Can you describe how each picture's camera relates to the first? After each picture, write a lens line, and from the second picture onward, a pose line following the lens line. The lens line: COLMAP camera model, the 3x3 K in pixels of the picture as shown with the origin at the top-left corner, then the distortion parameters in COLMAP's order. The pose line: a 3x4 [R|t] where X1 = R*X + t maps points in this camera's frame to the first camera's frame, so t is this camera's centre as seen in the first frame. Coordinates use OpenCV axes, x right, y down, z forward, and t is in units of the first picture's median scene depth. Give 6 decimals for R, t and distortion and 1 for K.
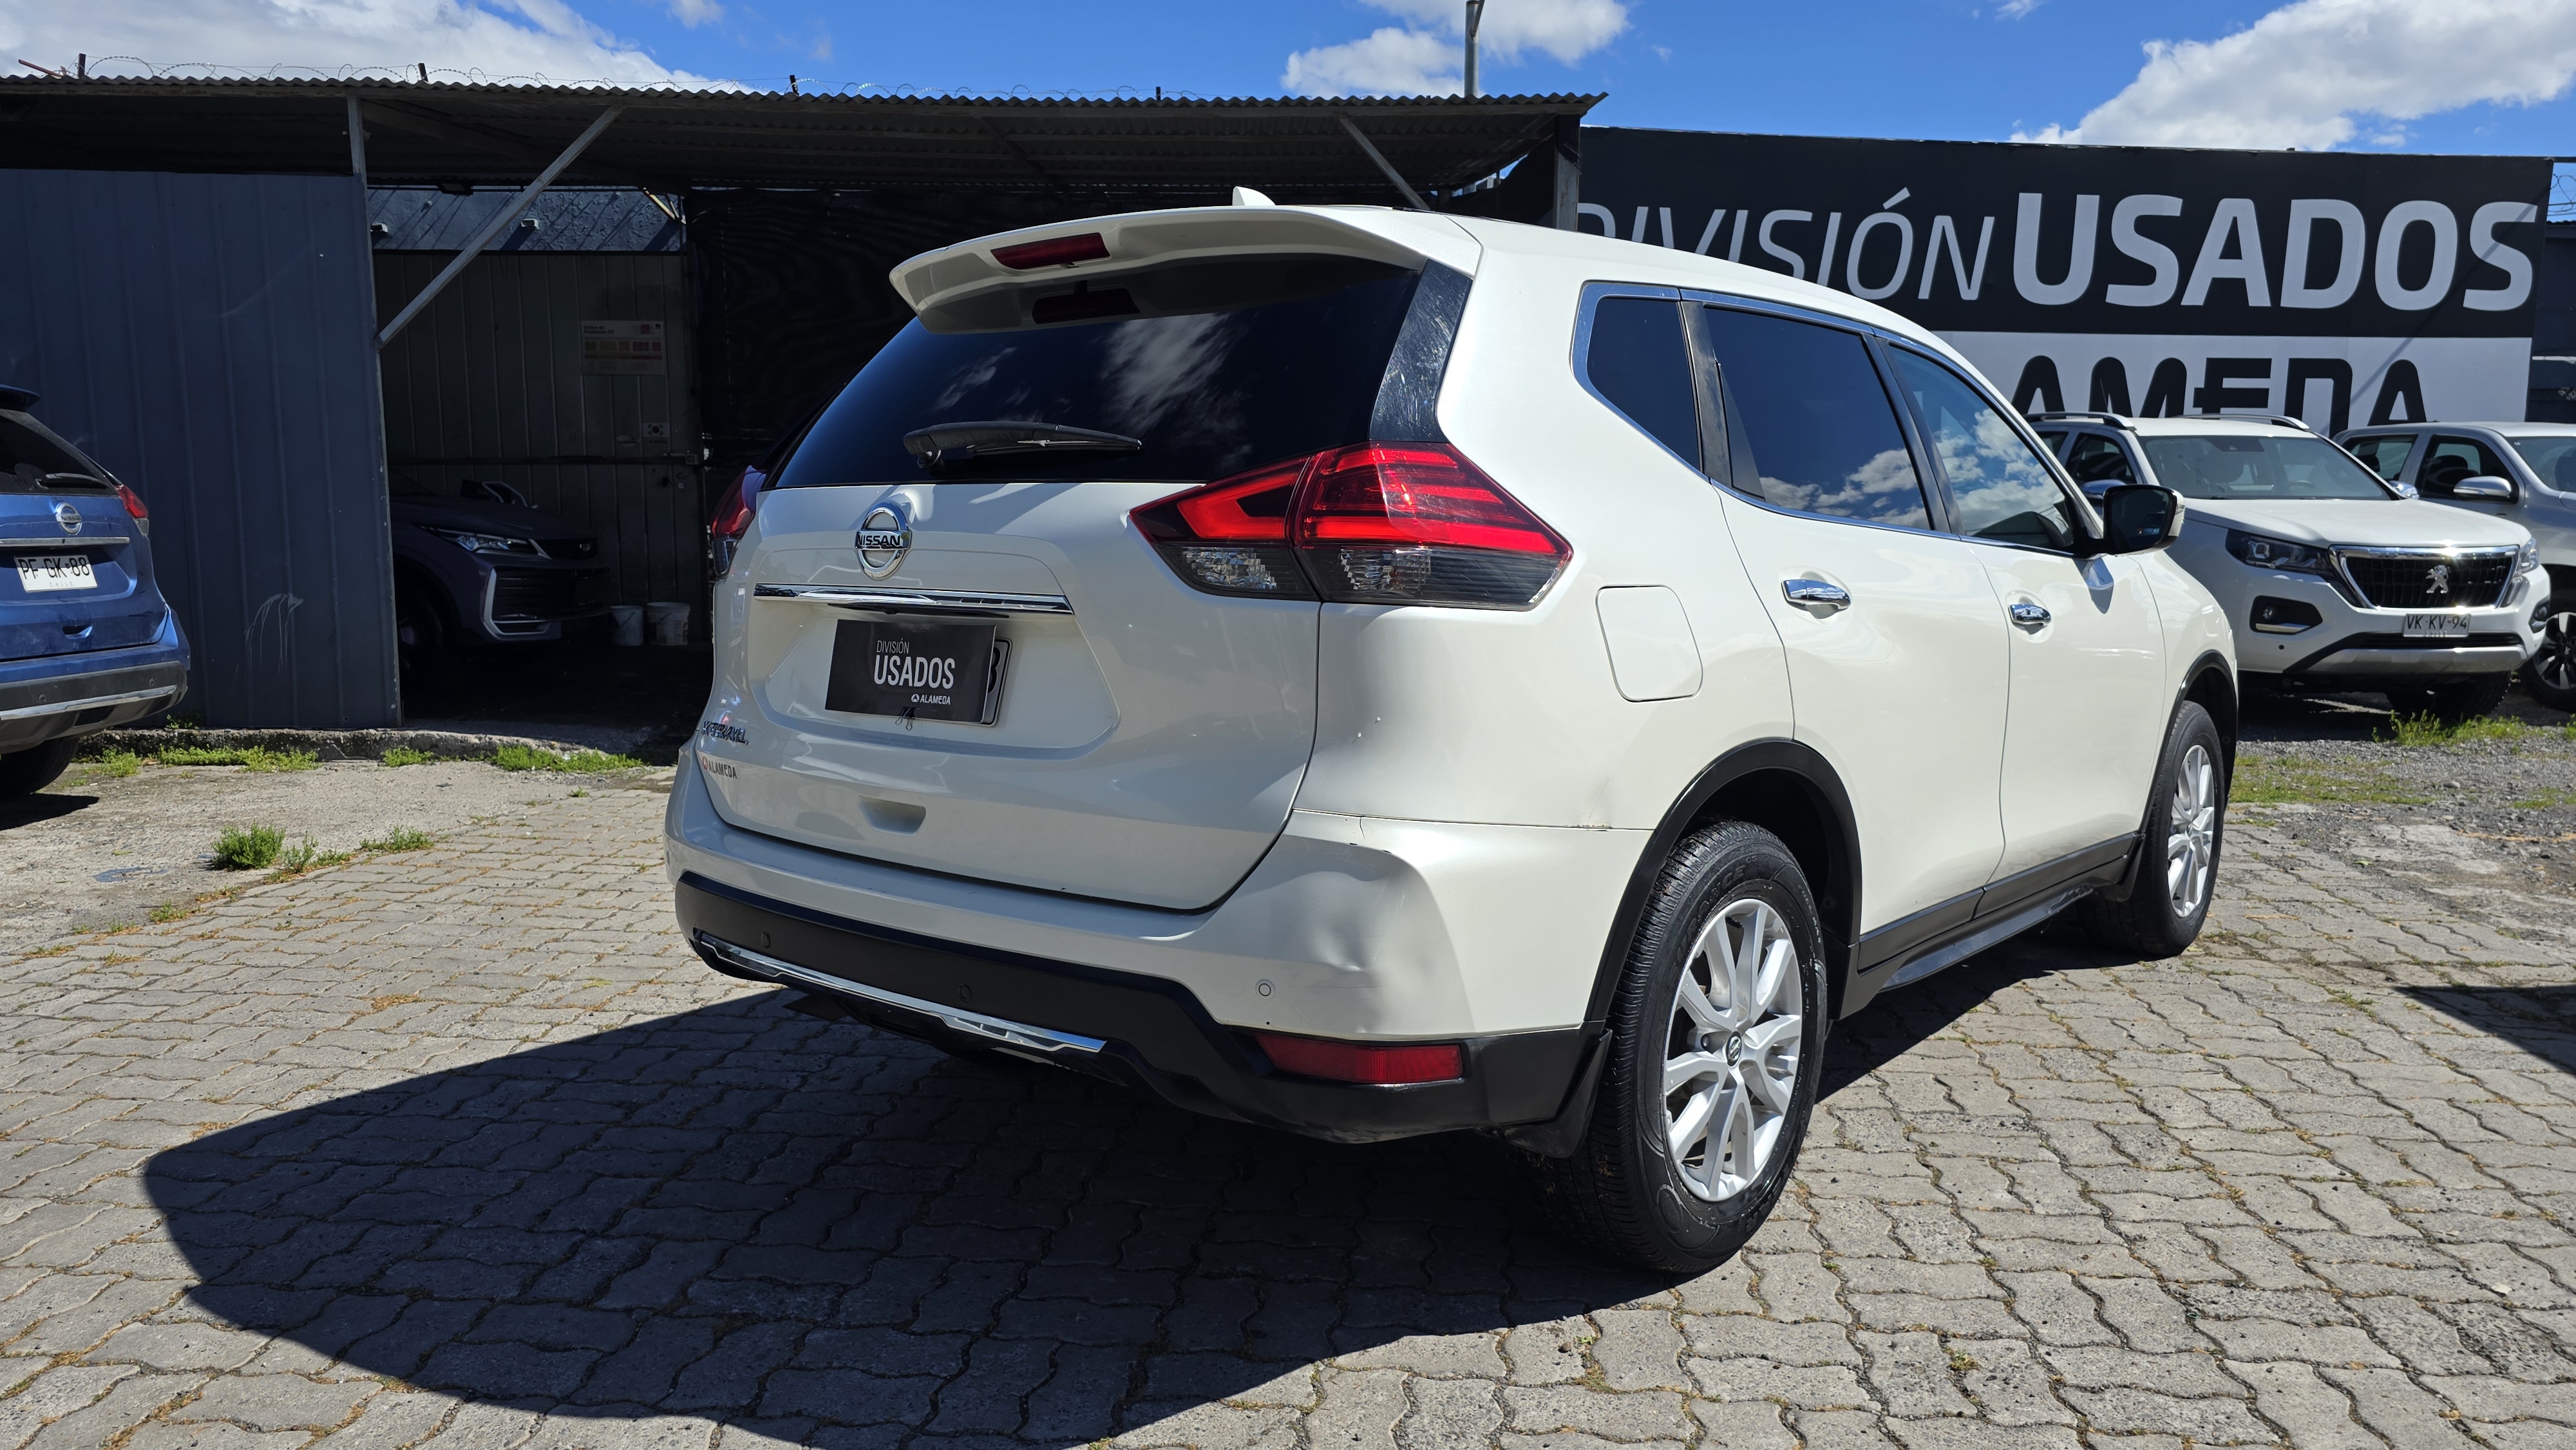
lens RADIAL K [[1747.1, 0, 1283.1], [0, 1747.1, 745.9], [0, 0, 1]] dist [0.039819, -0.025983]
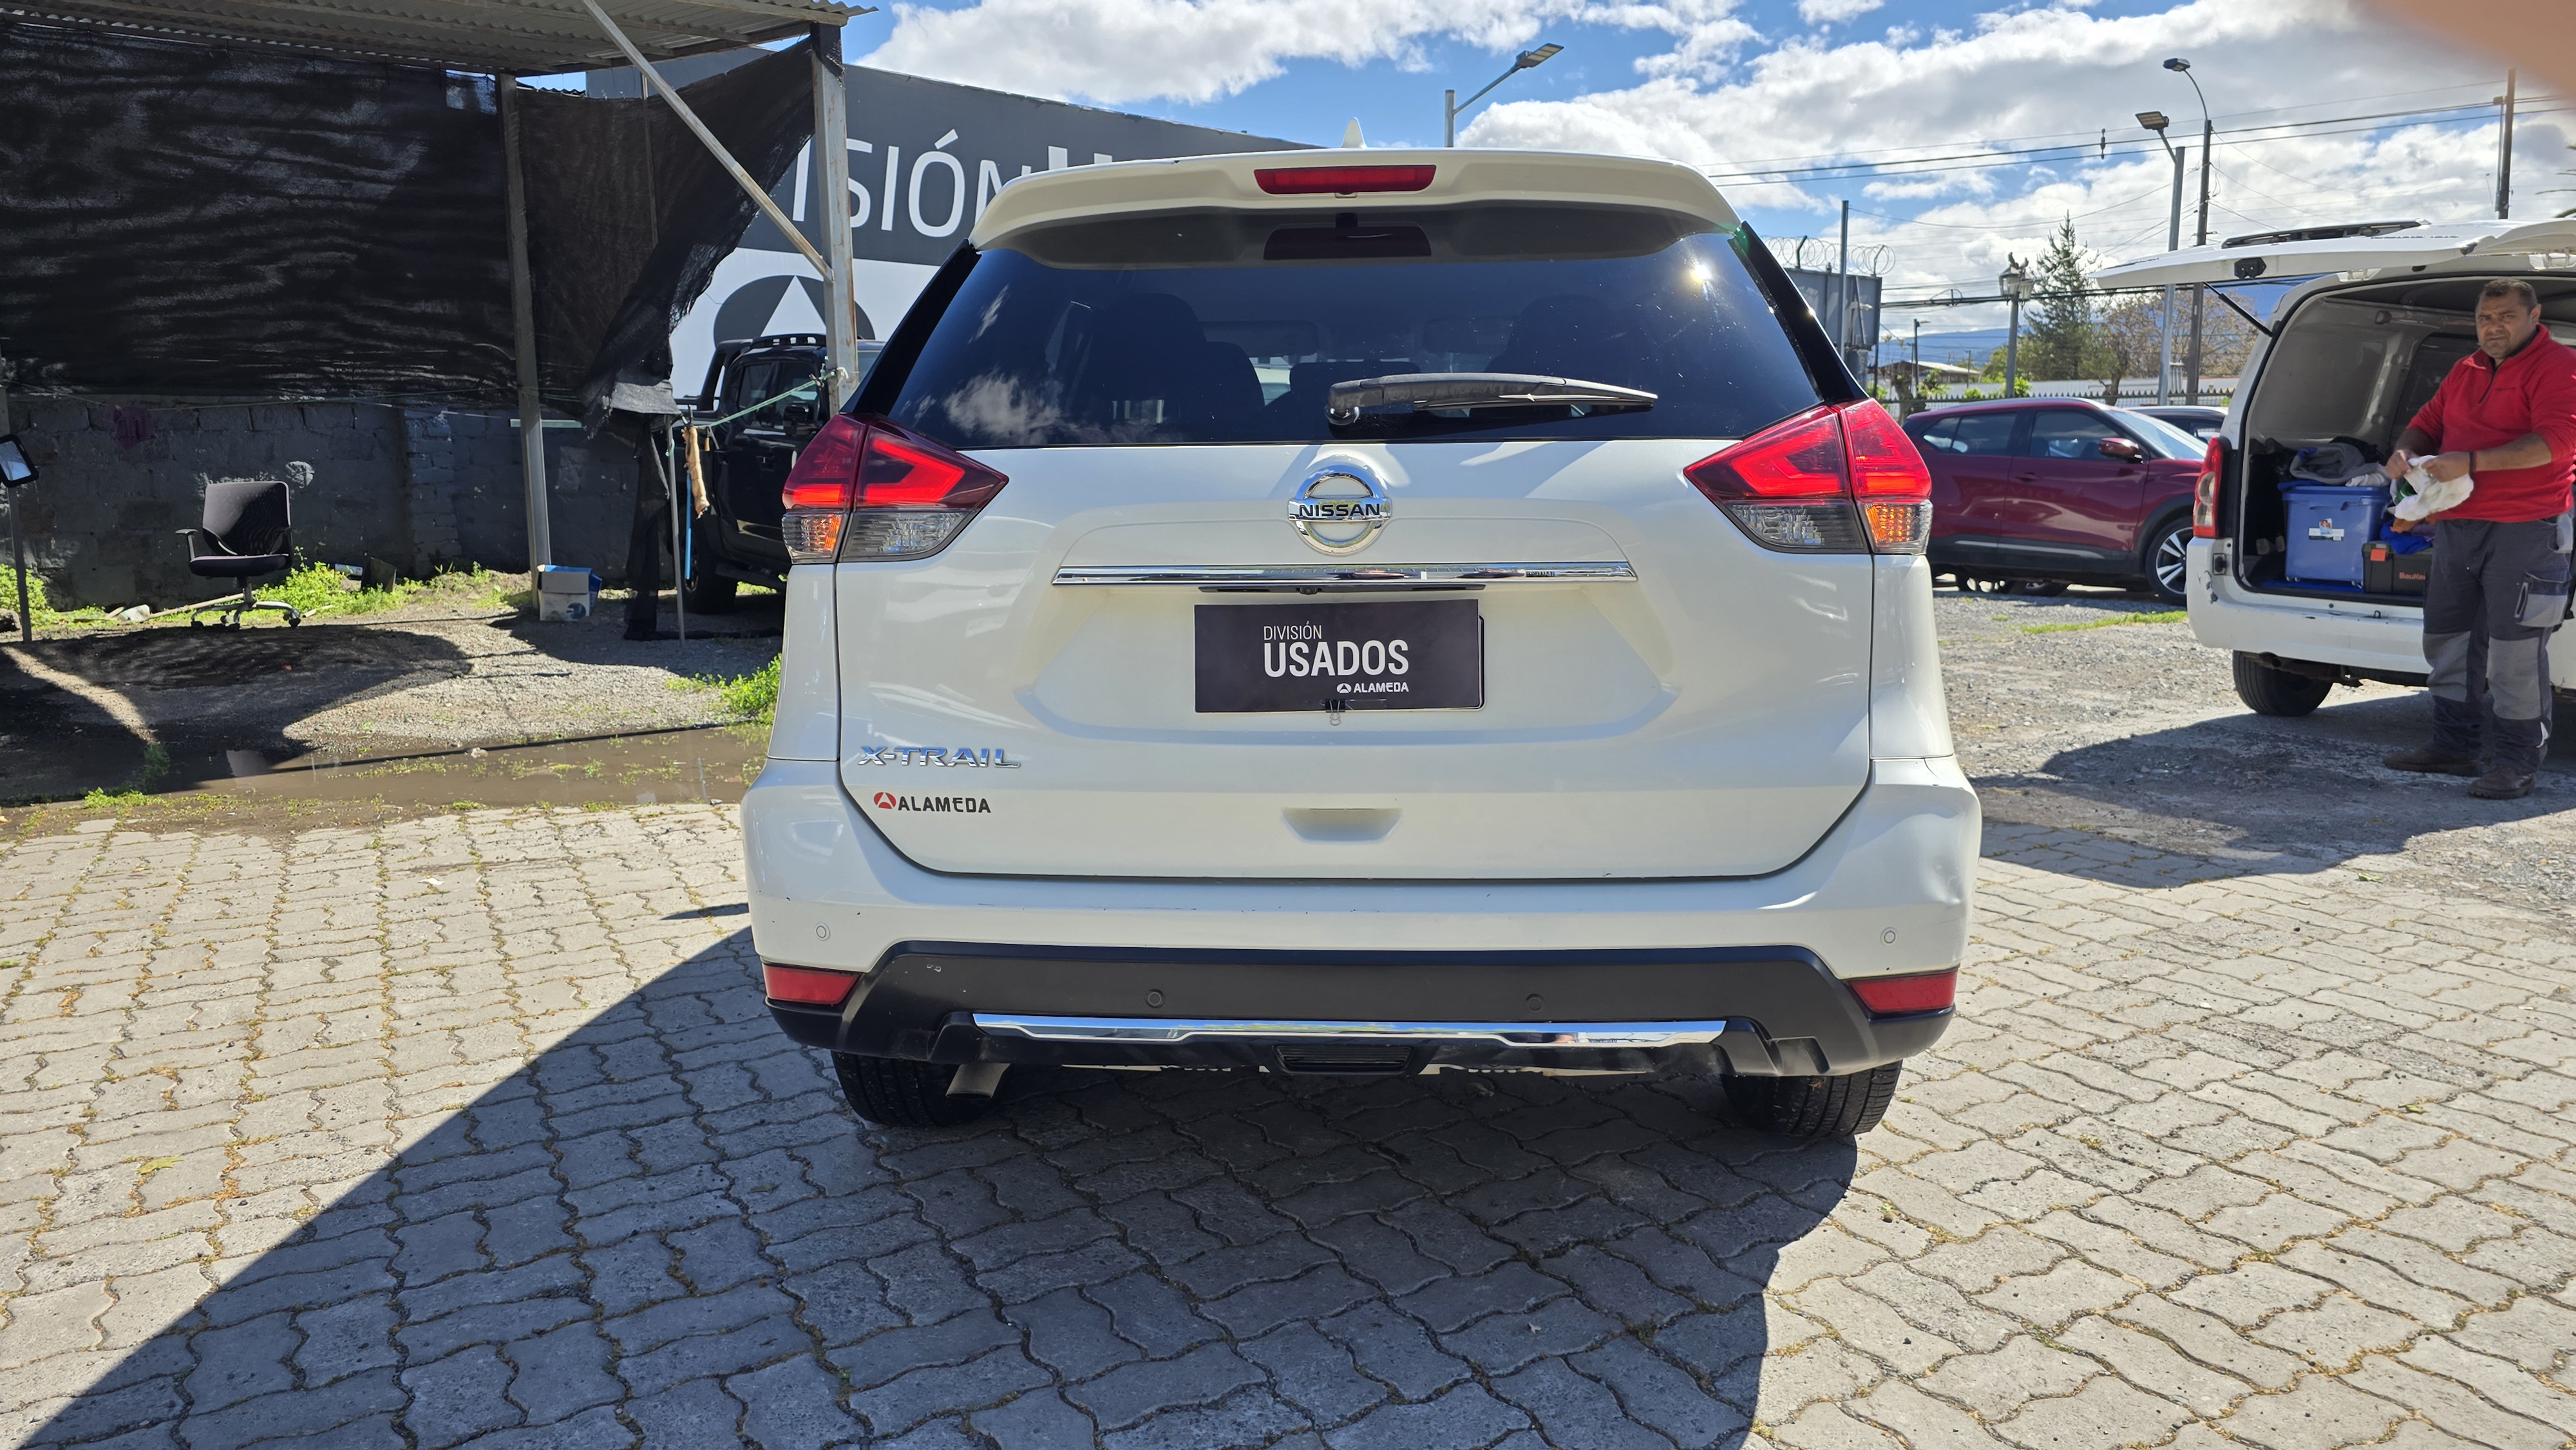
lens RADIAL K [[1747.1, 0, 1302.5], [0, 1747.1, 720.3], [0, 0, 1]] dist [0.039819, -0.025983]
pose [[0.794220, -0.099569, 0.599417, -0.491719], [0.084468, 0.994996, 0.053360, -0.039139], [-0.601731, 0.008252, 0.798657, 0.211686]]
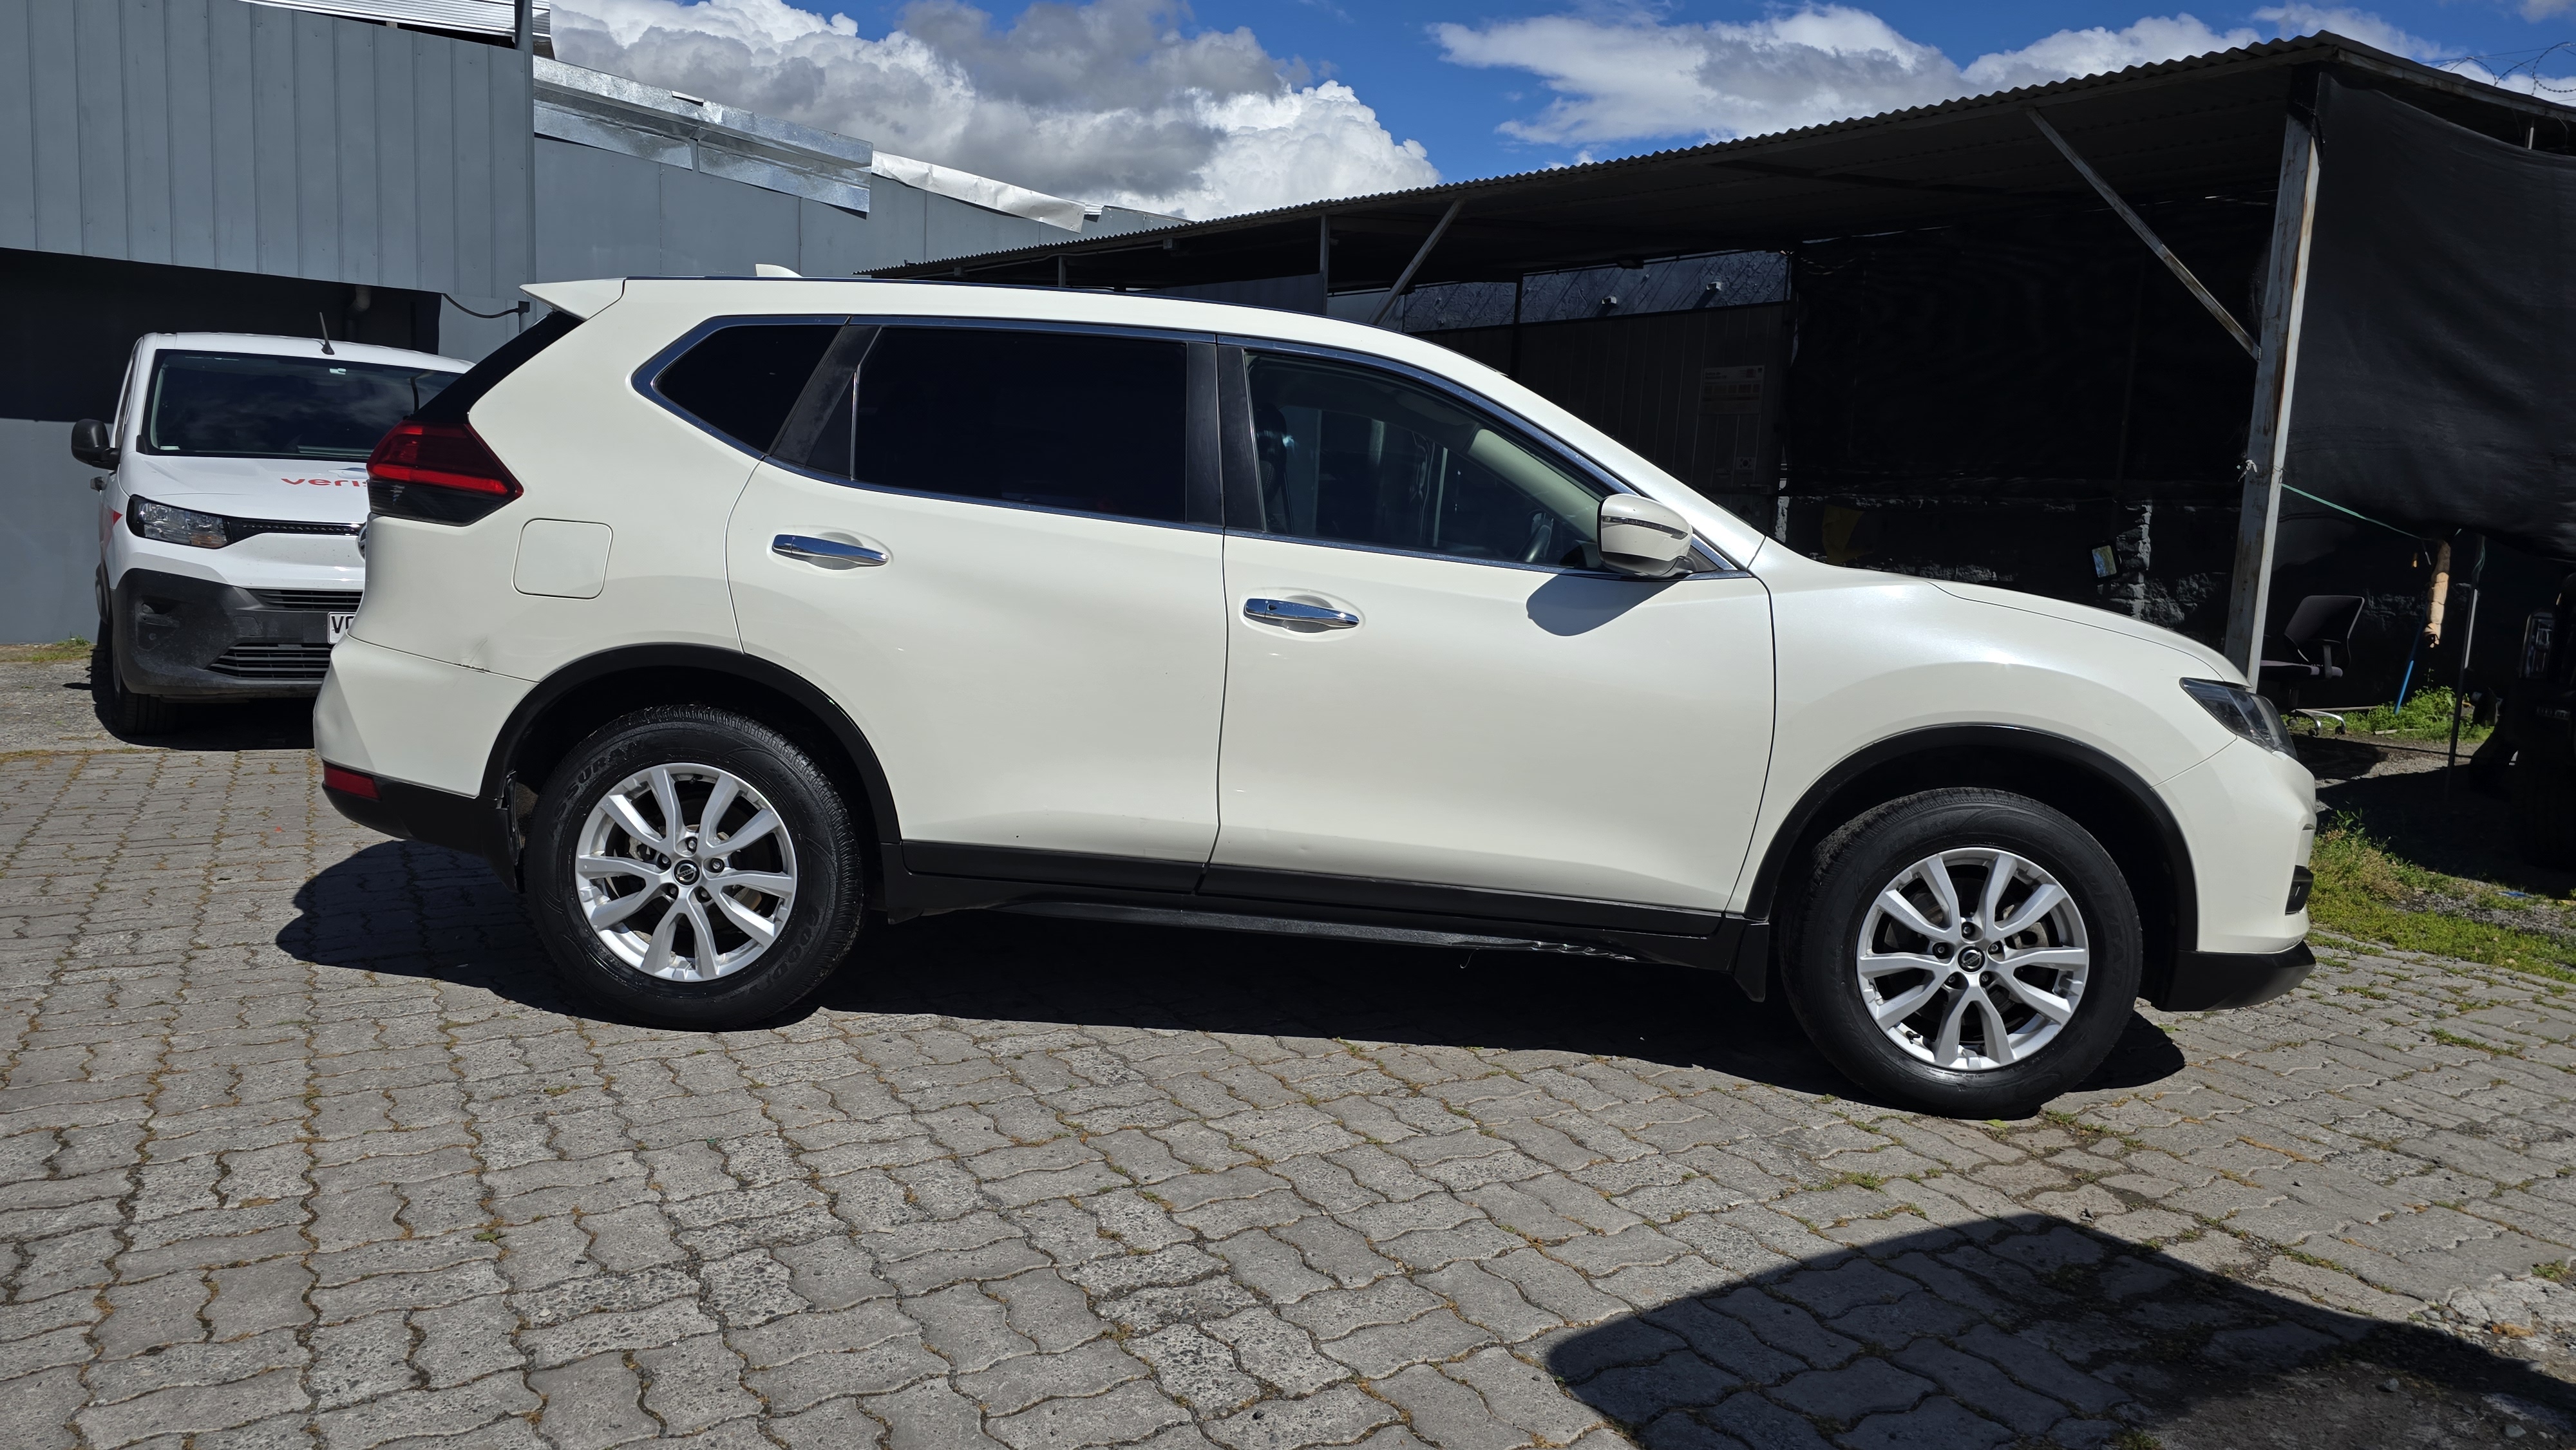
lens RADIAL K [[1747.1, 0, 1284.7], [0, 1747.1, 709.1], [0, 0, 1]] dist [0.039819, -0.025983]
pose [[0.607778, 0.112286, -0.786129, 1.121114], [-0.149591, 0.988418, 0.025526, -0.039427], [0.779890, 0.102084, 0.617535, 0.359409]]
